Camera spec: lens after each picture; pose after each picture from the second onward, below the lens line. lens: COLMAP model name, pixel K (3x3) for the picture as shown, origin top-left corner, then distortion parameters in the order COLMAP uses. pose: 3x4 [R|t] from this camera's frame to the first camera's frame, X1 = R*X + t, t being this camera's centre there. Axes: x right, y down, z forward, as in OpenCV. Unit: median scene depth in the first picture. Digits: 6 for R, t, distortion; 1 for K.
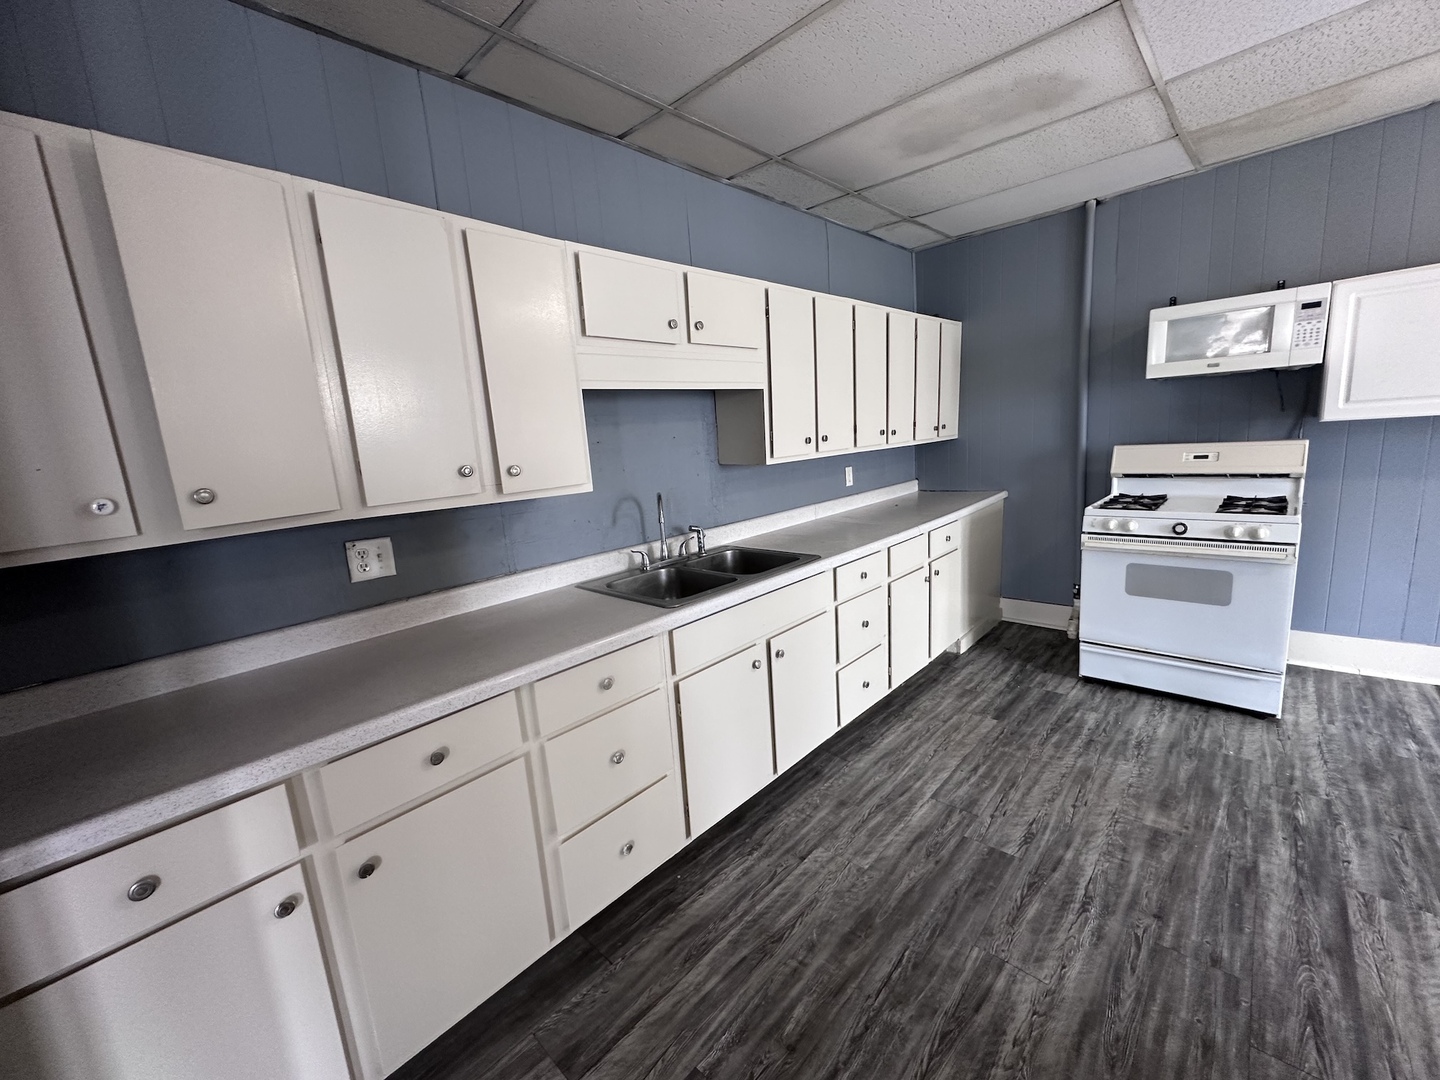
lens RADIAL K [[576.3, 0, 717.3], [0, 576.3, 537.8], [0, 0, 1]] dist [-0.002558, 0.001132]
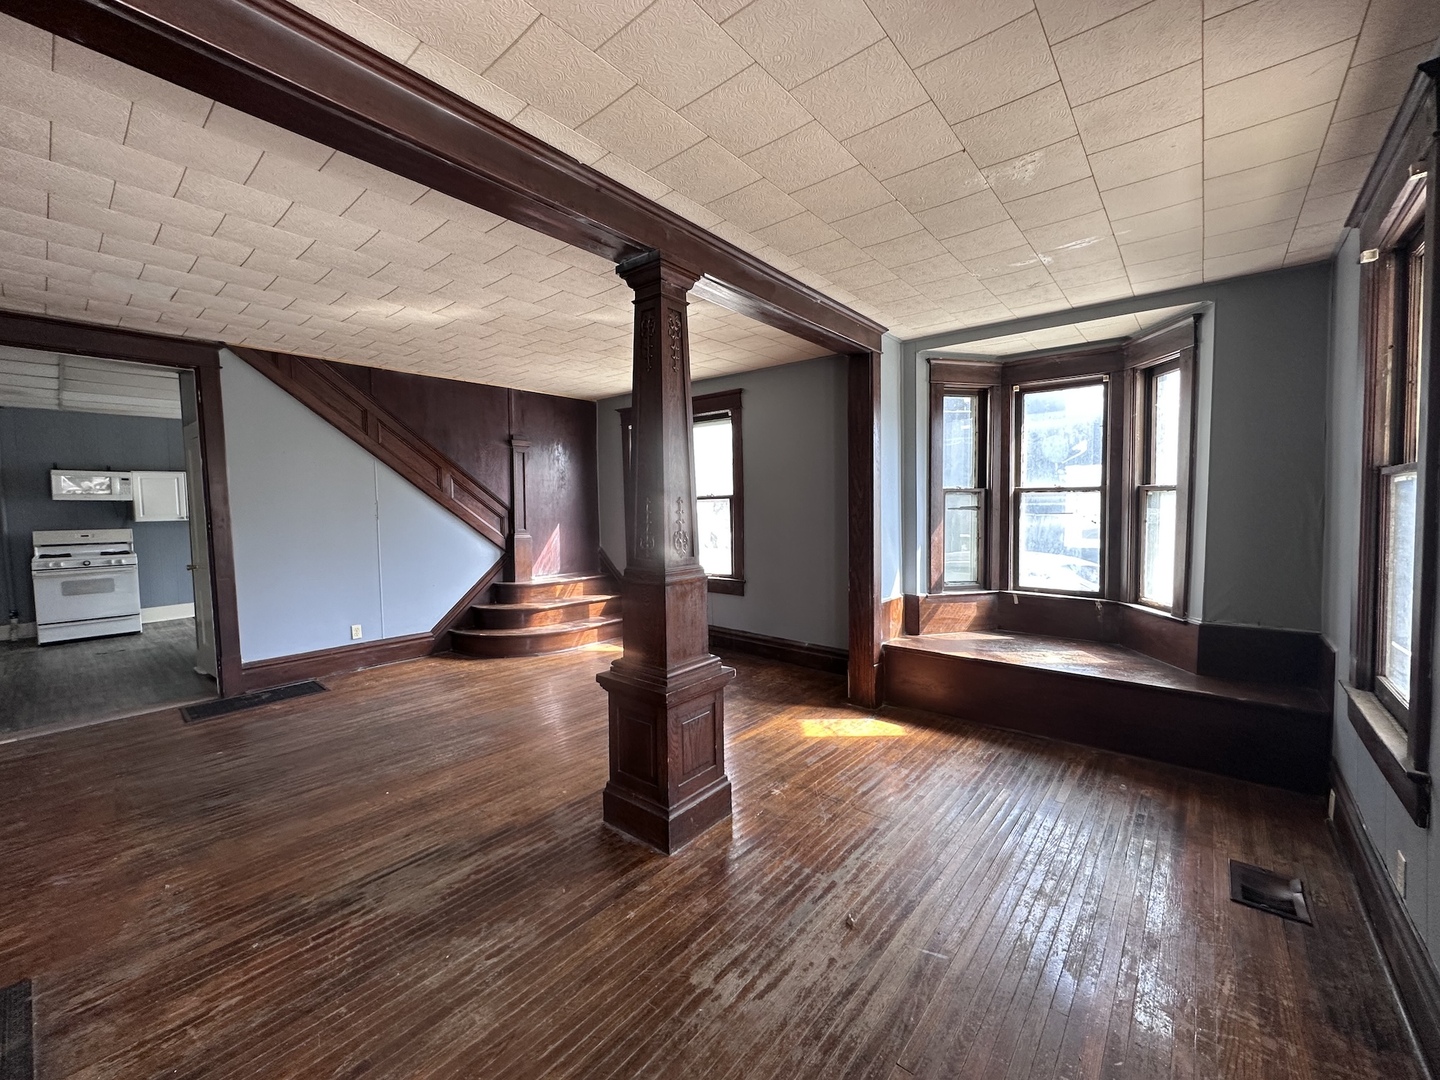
lens RADIAL K [[576.3, 0, 712.9], [0, 576.3, 534.1], [0, 0, 1]] dist [-0.002558, 0.001132]
pose [[-0.045405, 0.019939, 0.998770, -1.788578], [0.188226, 0.982064, -0.011048, 0.398657], [-0.981076, 0.187492, -0.048344, -1.532730]]
